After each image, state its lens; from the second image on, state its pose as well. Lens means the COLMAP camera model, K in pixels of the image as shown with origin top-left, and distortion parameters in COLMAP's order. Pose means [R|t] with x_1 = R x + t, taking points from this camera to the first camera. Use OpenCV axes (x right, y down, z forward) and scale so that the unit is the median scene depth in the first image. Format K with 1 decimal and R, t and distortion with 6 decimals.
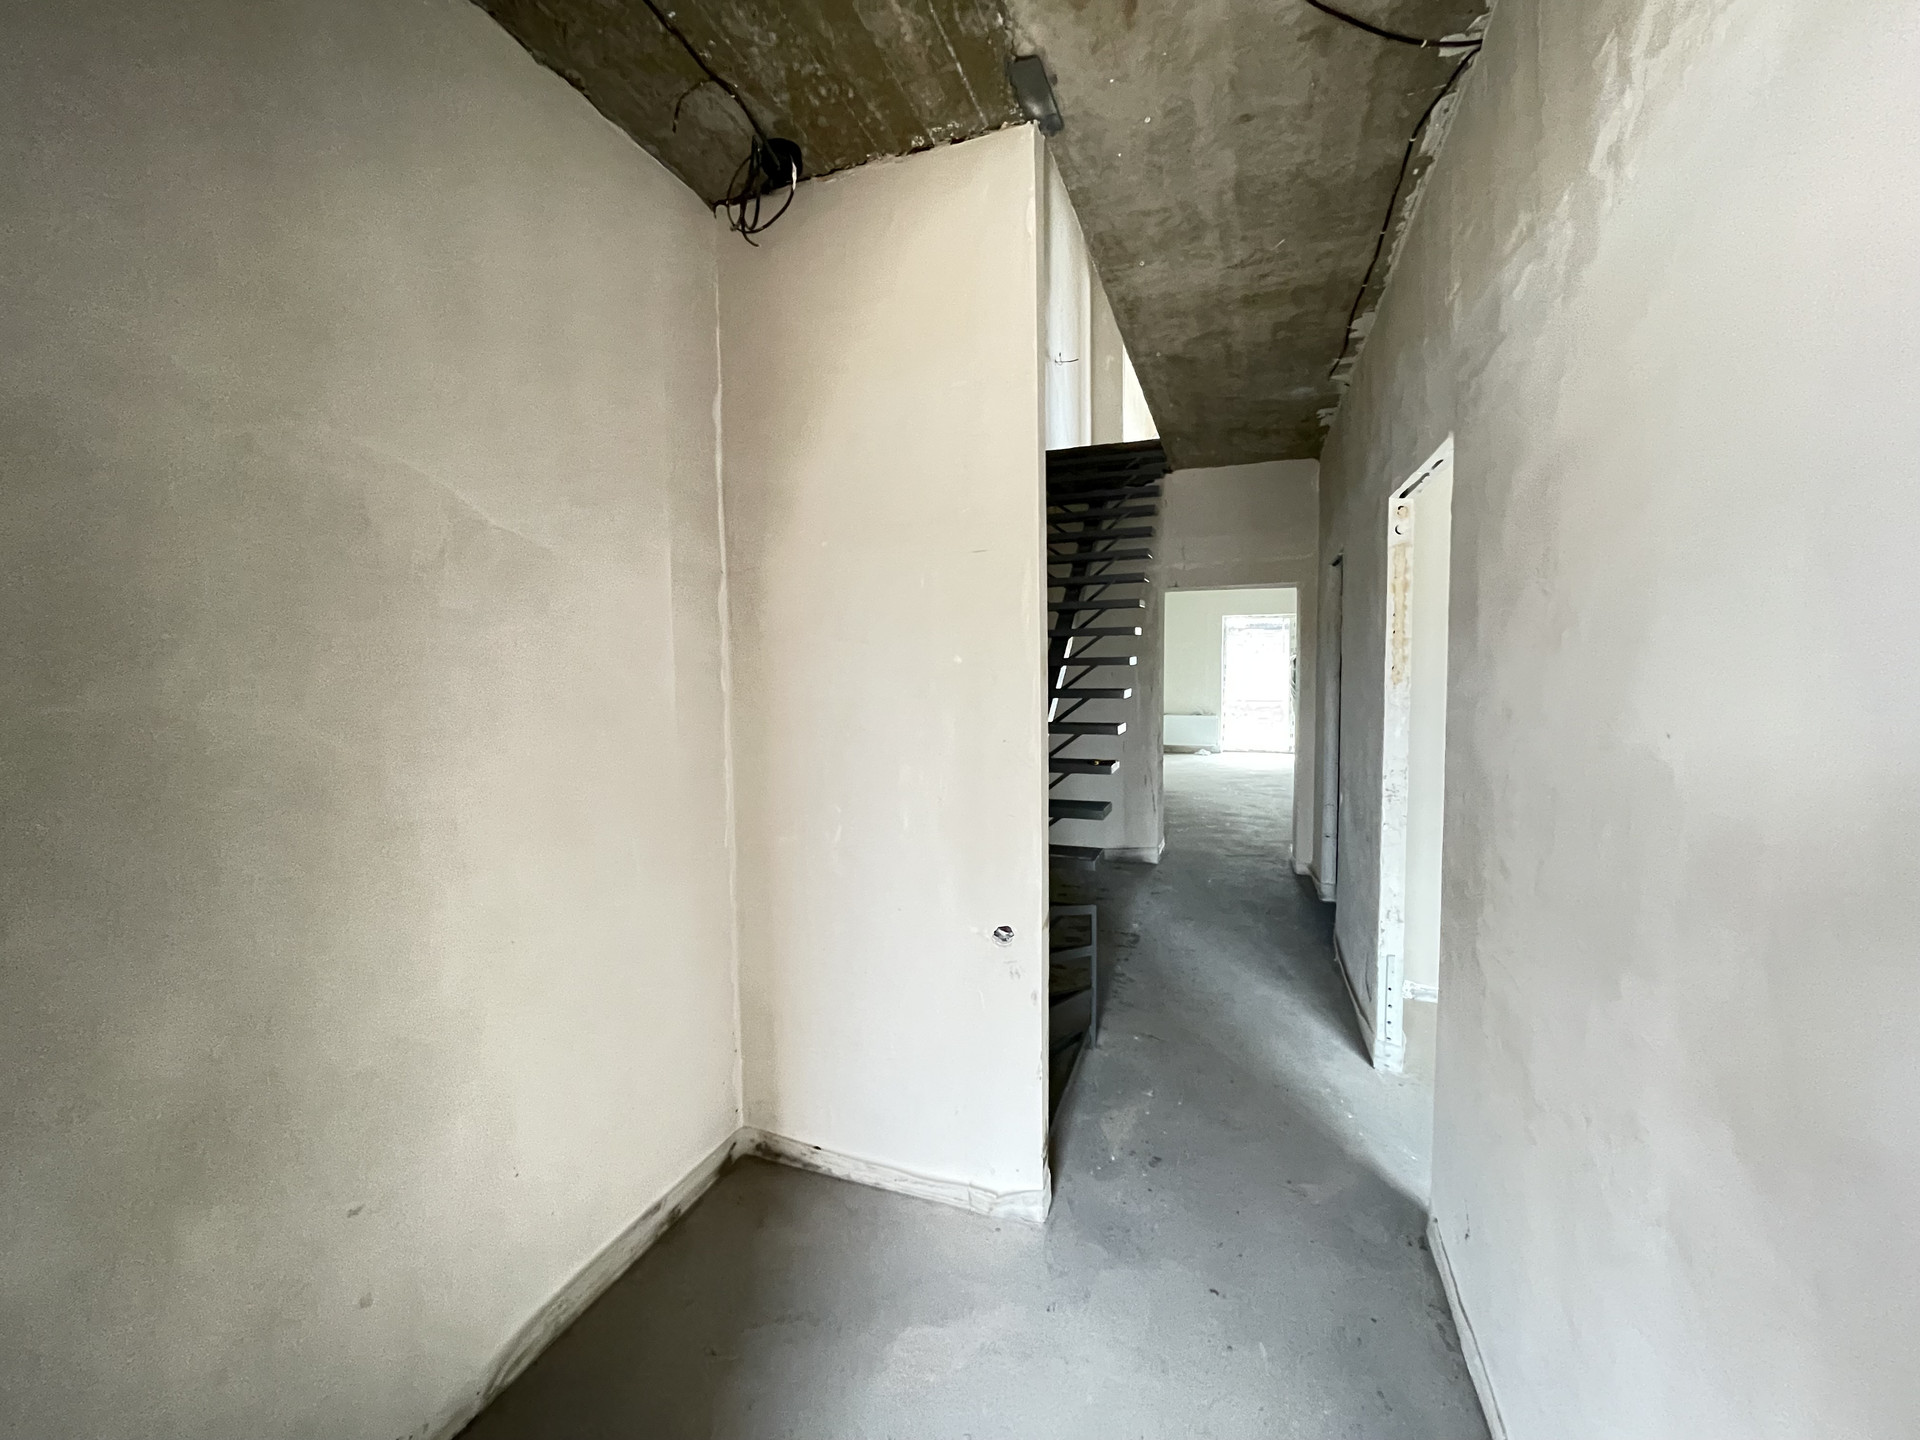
lens RADIAL K [[768.6, 0, 954.2], [0, 768.6, 709.2], [0, 0, 1]] dist [-0.001940, -0.000674]
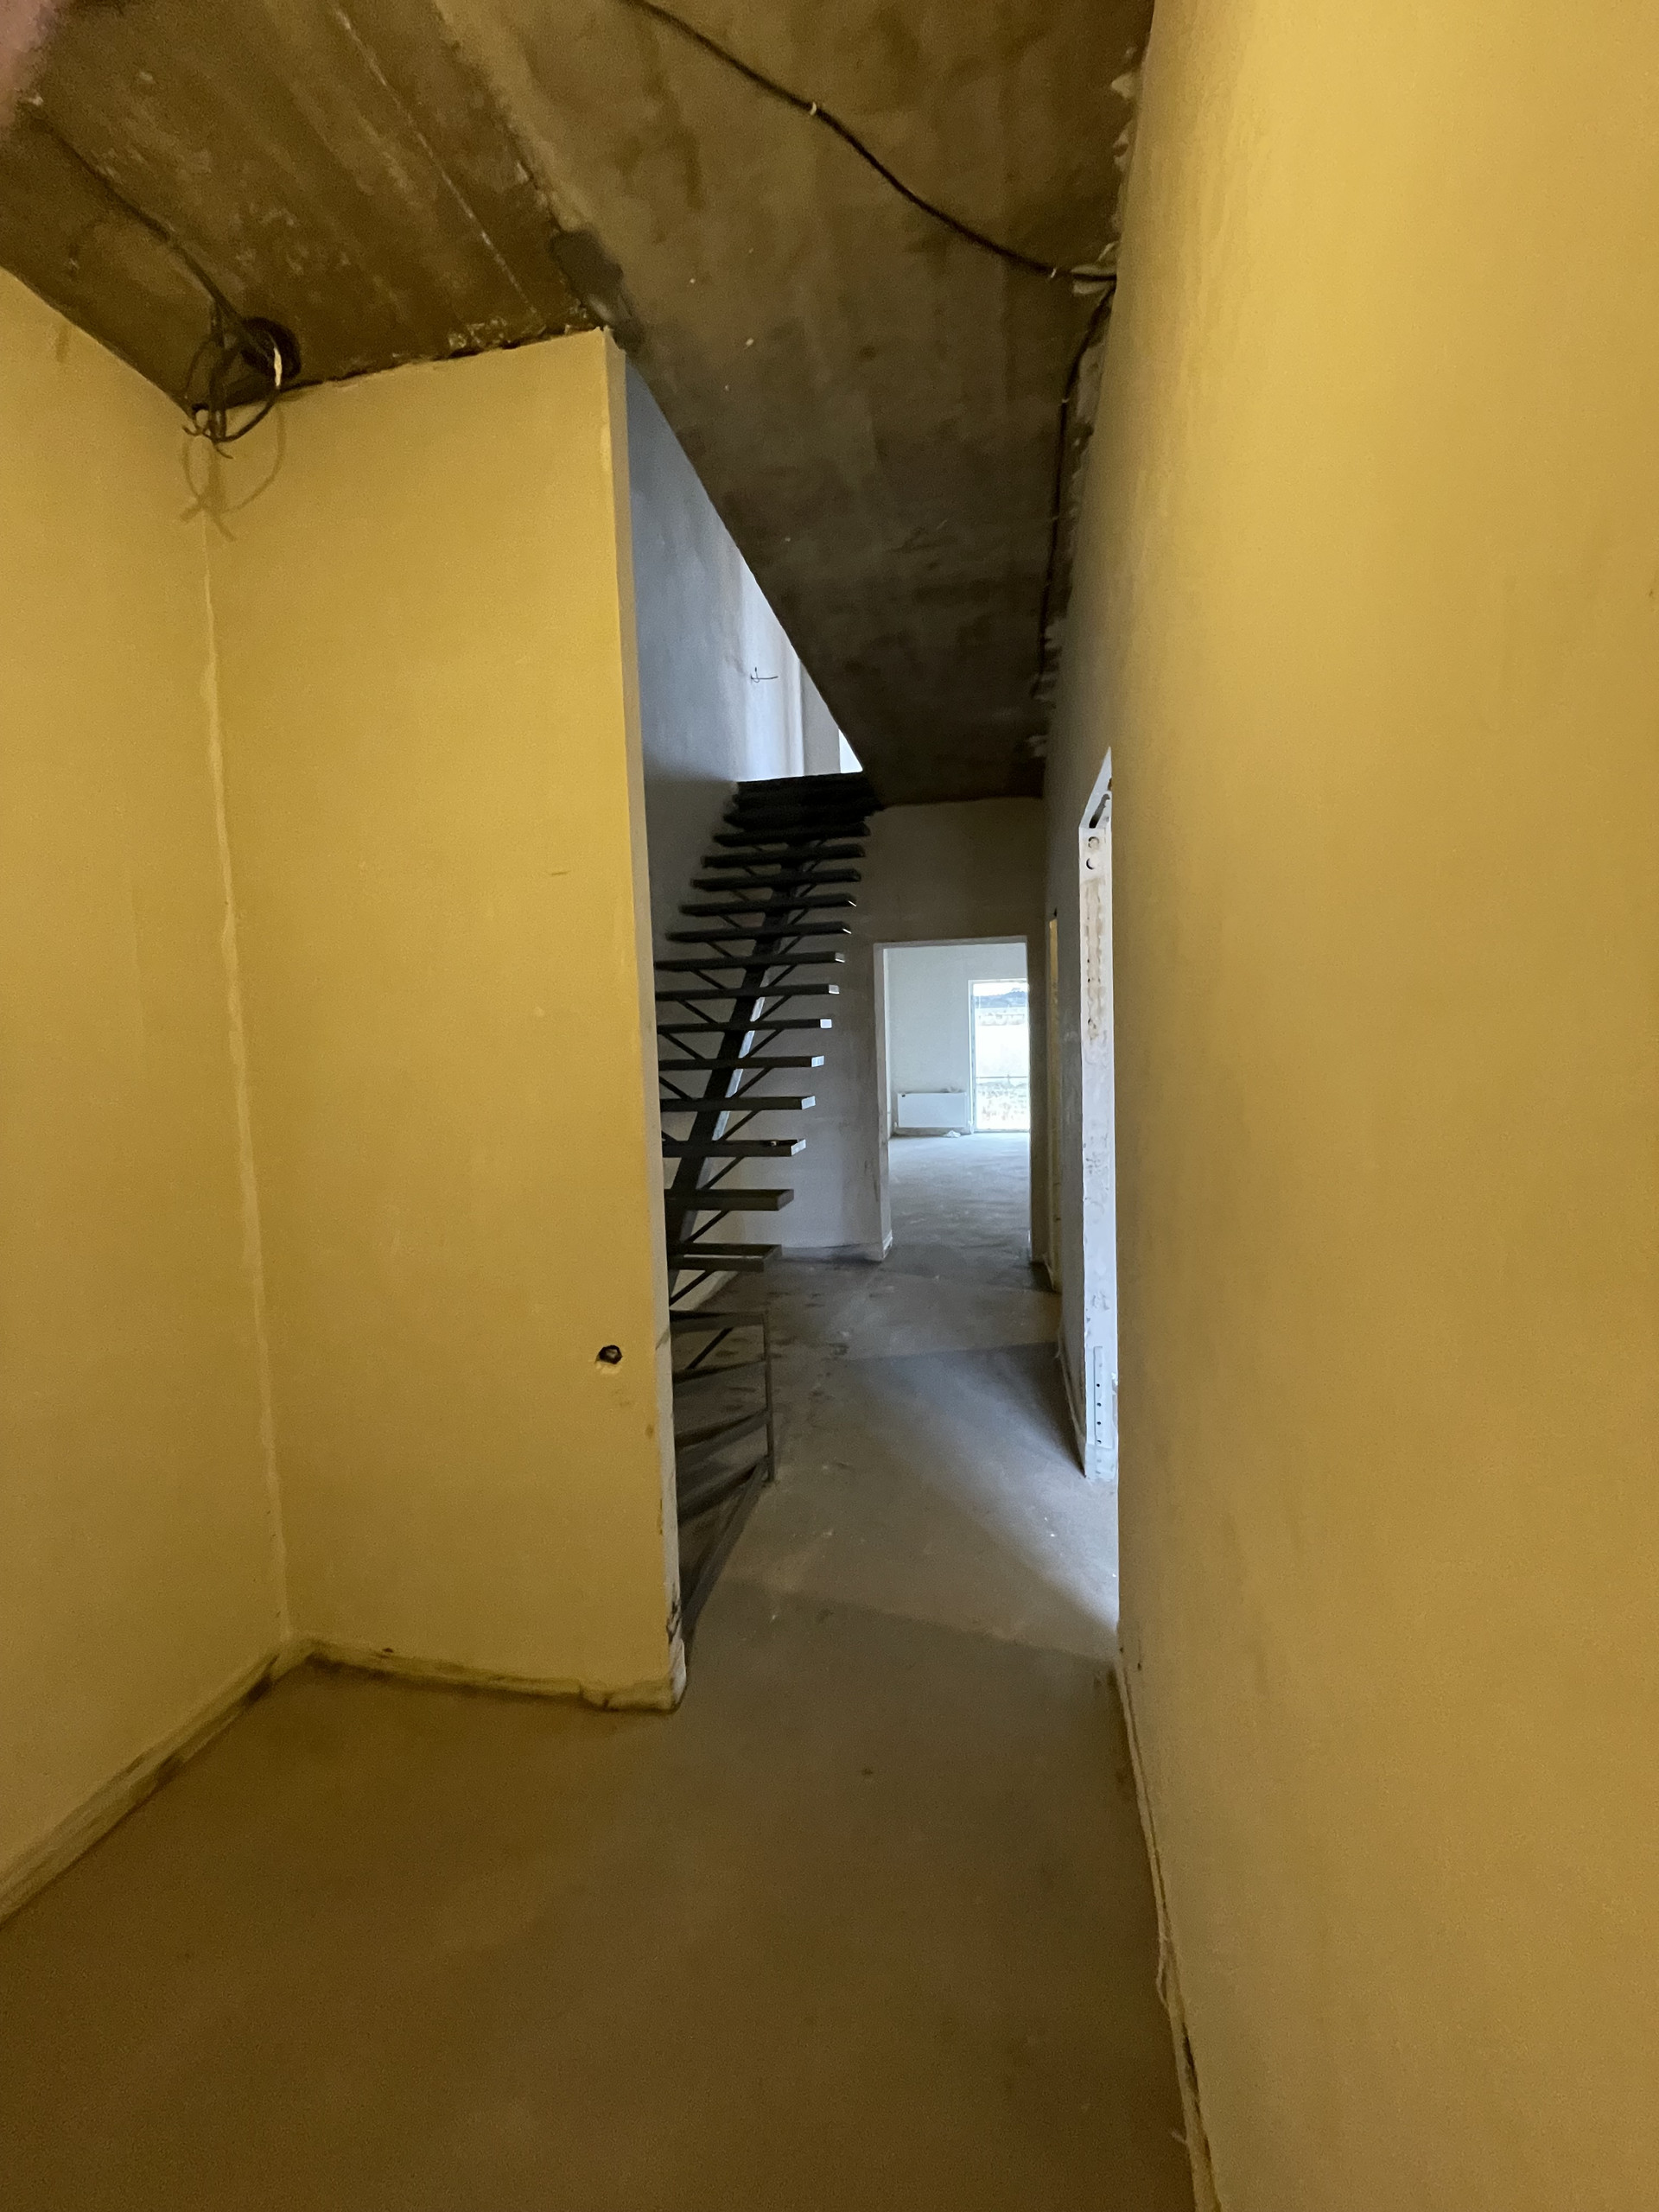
lens RADIAL K [[885.5, 0, 833.1], [0, 885.5, 1097.3], [0, 0, 1]] dist [-0.001940, -0.000674]
pose [[0.987023, -0.028971, 0.157942, 0.126111], [0.028616, 0.999580, 0.004525, 0.021585], [-0.158006, 0.000053, 0.987438, 0.047525]]
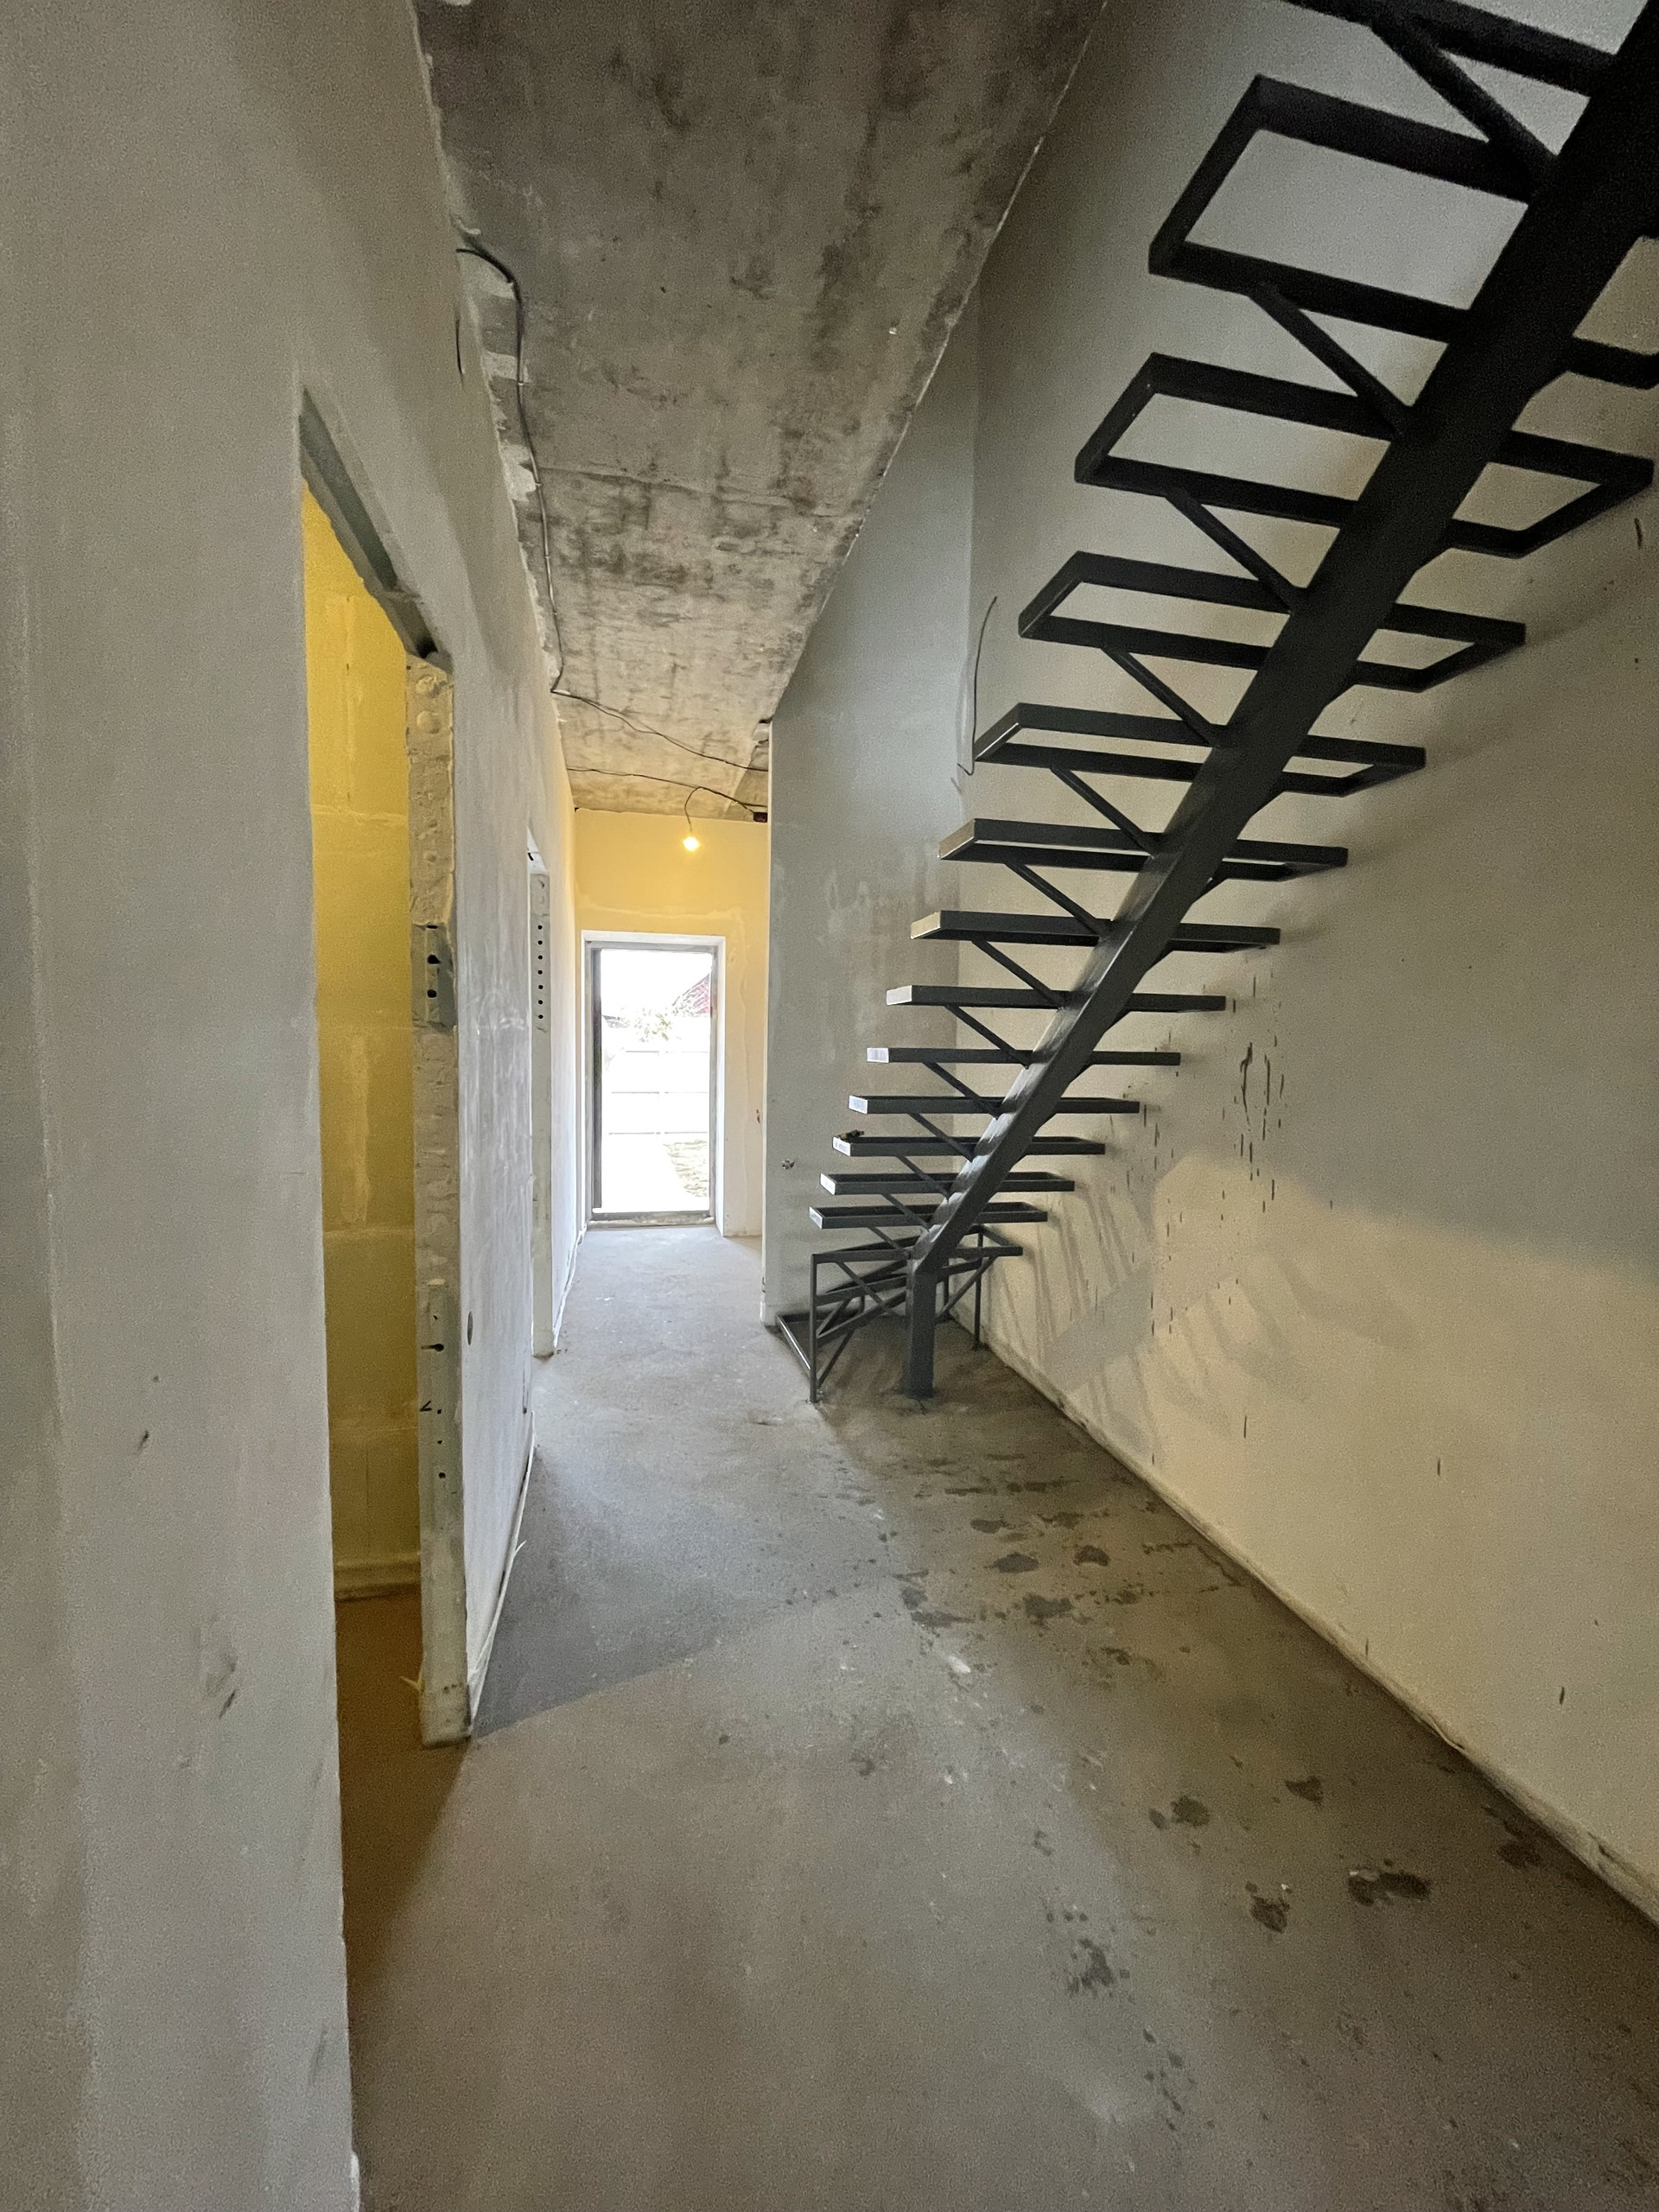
lens RADIAL K [[885.5, 0, 833.1], [0, 885.5, 1097.3], [0, 0, 1]] dist [-0.001940, -0.000674]
pose [[-0.831572, 0.034055, -0.554372, 0.894601], [-0.039202, 0.992031, 0.119744, -0.096137], [0.554031, 0.121308, -0.823610, 2.195787]]
